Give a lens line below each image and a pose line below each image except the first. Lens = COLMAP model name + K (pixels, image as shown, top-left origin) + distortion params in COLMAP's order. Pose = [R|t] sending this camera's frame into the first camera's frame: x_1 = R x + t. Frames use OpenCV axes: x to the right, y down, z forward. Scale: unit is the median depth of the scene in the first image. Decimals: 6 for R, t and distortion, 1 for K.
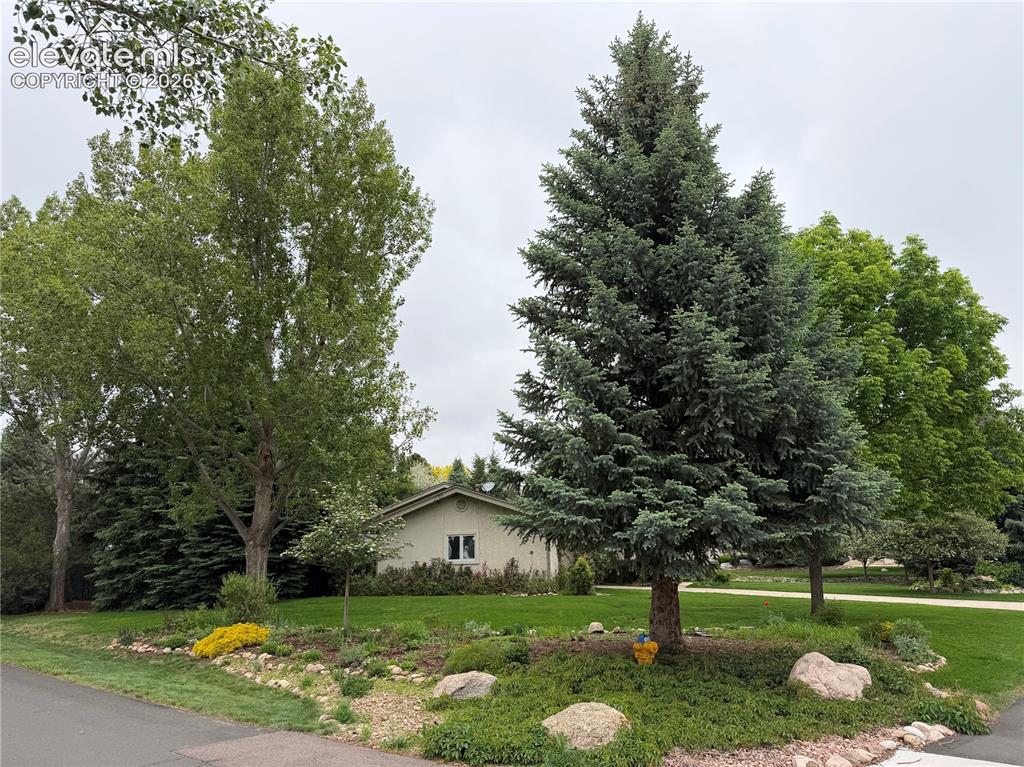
lens RADIAL K [[747.9, 0, 511.3], [0, 747.9, 381.8], [0, 0, 1]] dist [0.073329, -0.102034]
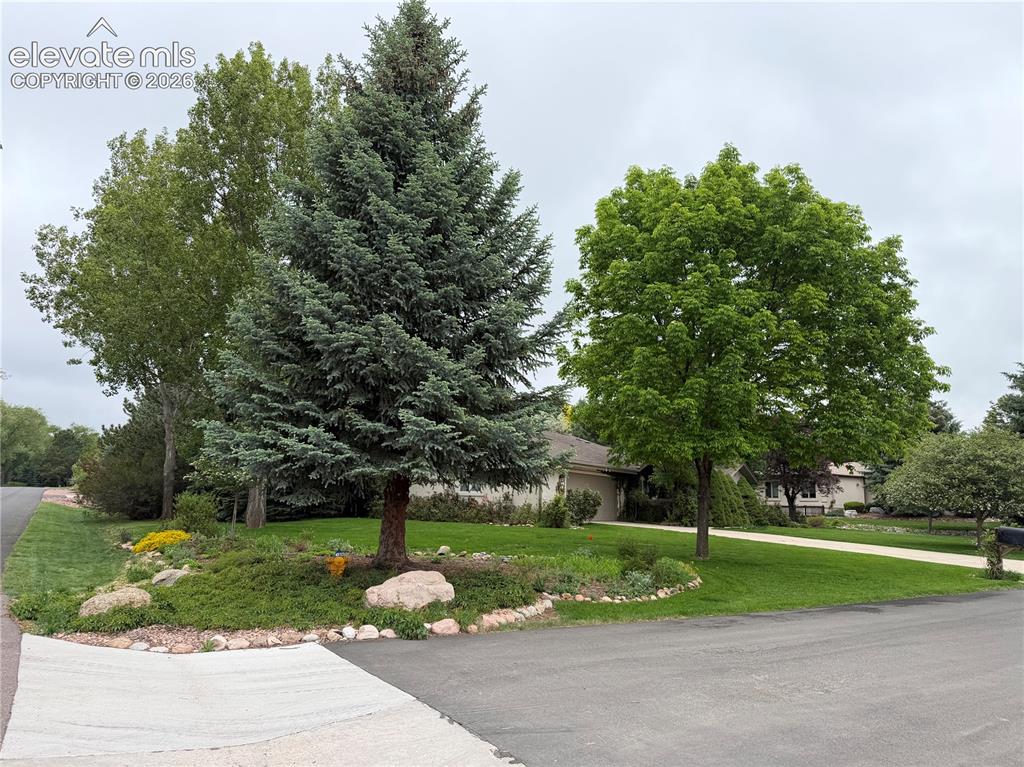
lens RADIAL K [[747.9, 0, 511.7], [0, 747.9, 387.3], [0, 0, 1]] dist [0.073329, -0.102034]
pose [[0.955533, -0.002156, -0.294875, 0.712092], [0.028113, 0.996085, 0.083816, -0.011807], [0.293540, -0.088379, 0.951853, -0.022458]]
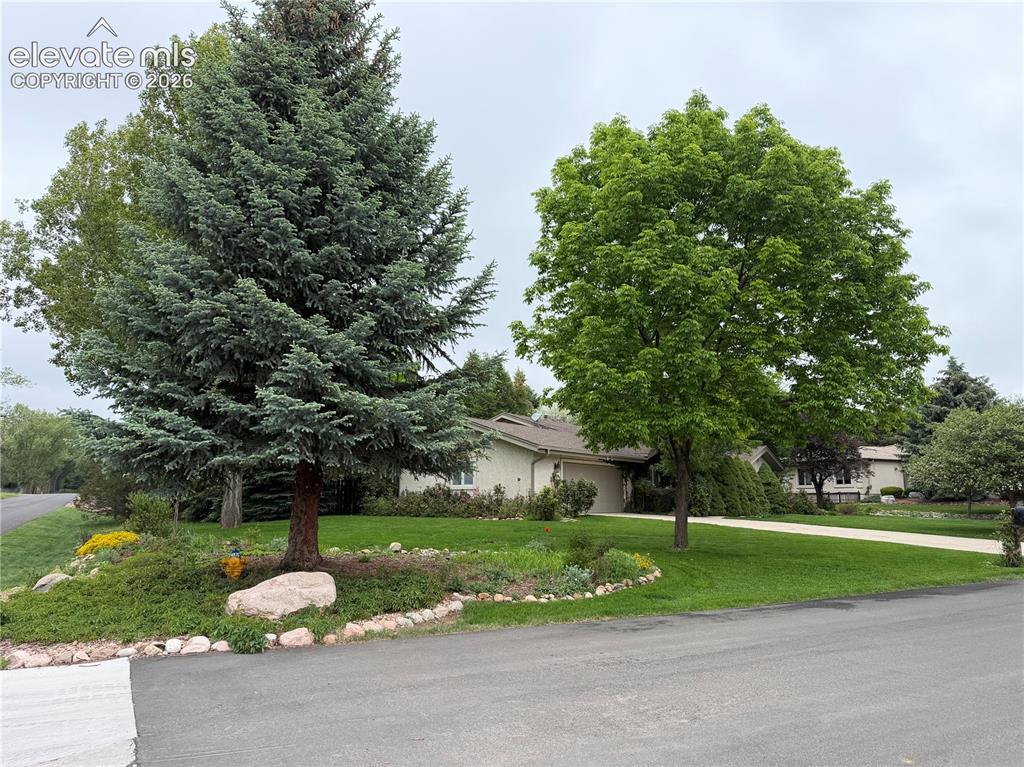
lens RADIAL K [[747.9, 0, 511.7], [0, 747.9, 388.0], [0, 0, 1]] dist [0.073329, -0.102034]
pose [[0.936181, -0.031366, -0.350117, 0.832861], [0.065935, 0.994002, 0.087255, 0.035139], [0.345280, -0.104772, 0.932633, 0.145450]]
